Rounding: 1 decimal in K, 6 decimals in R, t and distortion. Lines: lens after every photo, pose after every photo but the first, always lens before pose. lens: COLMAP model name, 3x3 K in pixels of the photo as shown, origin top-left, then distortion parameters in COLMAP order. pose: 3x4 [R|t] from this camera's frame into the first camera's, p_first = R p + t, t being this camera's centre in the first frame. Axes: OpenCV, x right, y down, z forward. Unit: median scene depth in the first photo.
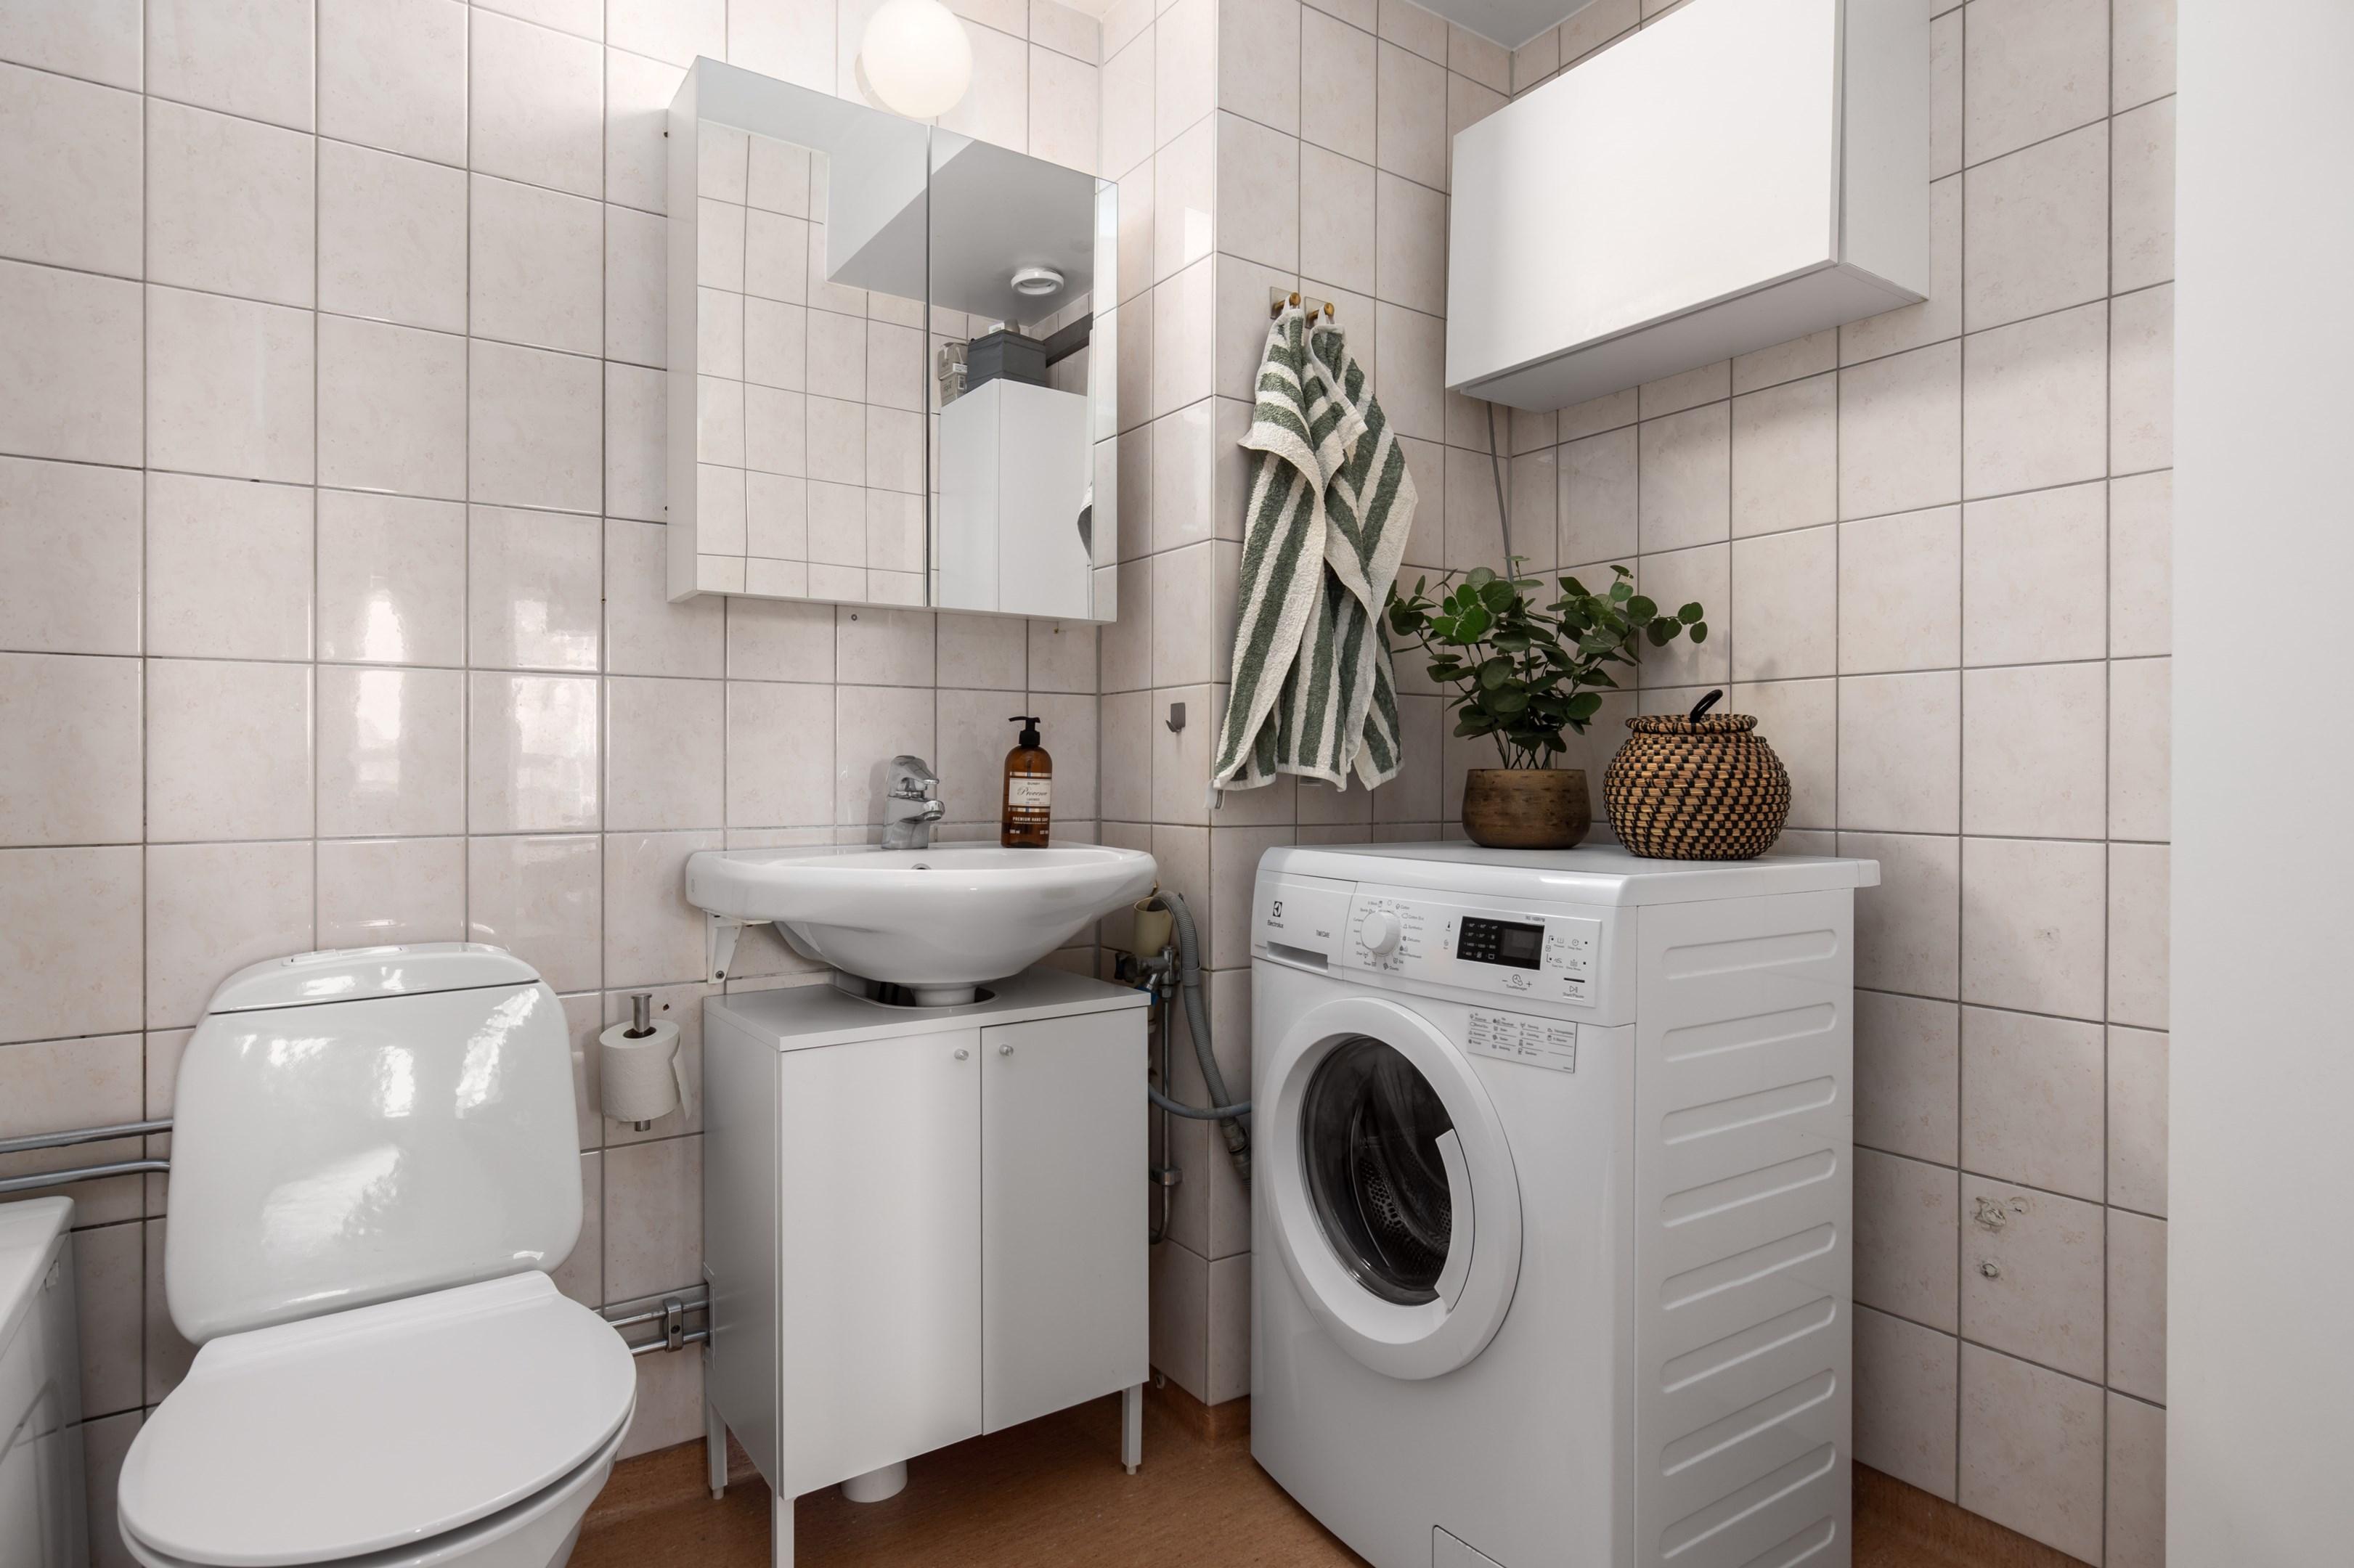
lens RADIAL K [[1308.6, 0, 1177.6], [0, 1308.6, 772.1], [0, 0, 1]] dist [-0.000321, -0.000215]
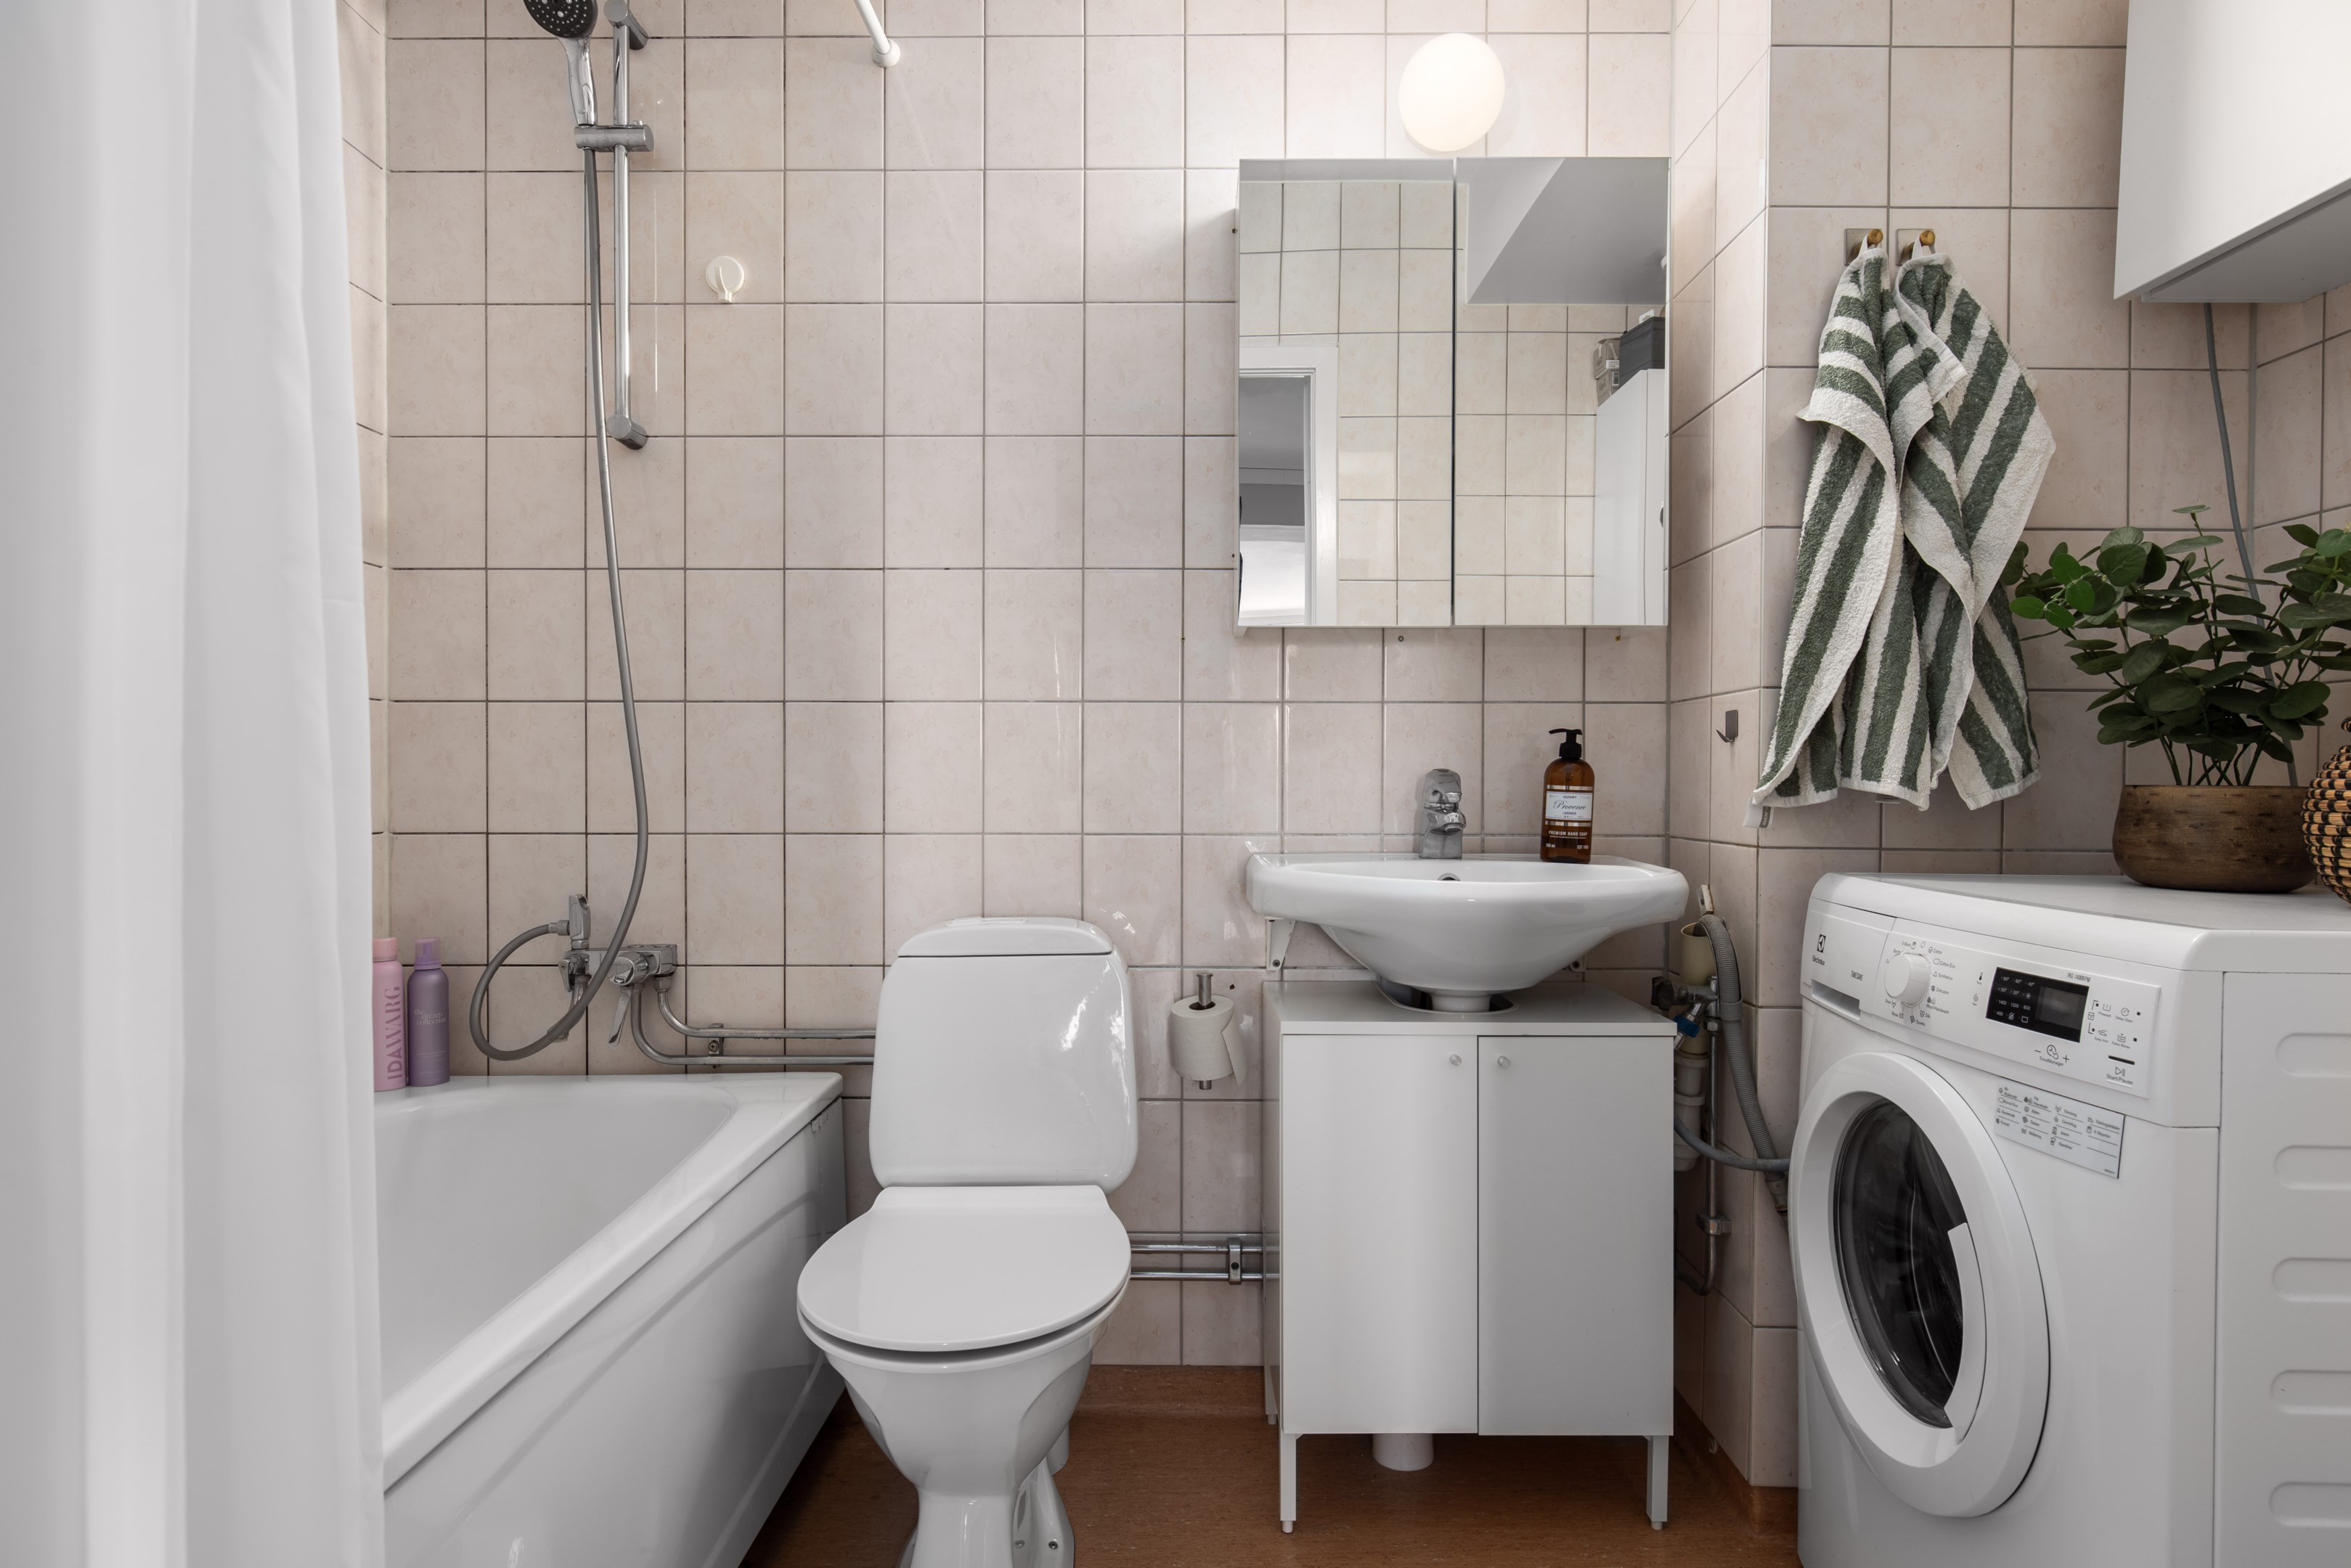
lens RADIAL K [[1334.3, 0, 1175.5], [0, 1334.3, 784.0], [0, 0, 1]] dist [-0.001039, -0.000281]
pose [[0.802793, 0.005771, -0.596231, 0.252332], [-0.001740, 0.999972, 0.007336, -0.007896], [0.596256, -0.004852, 0.802780, 0.021823]]
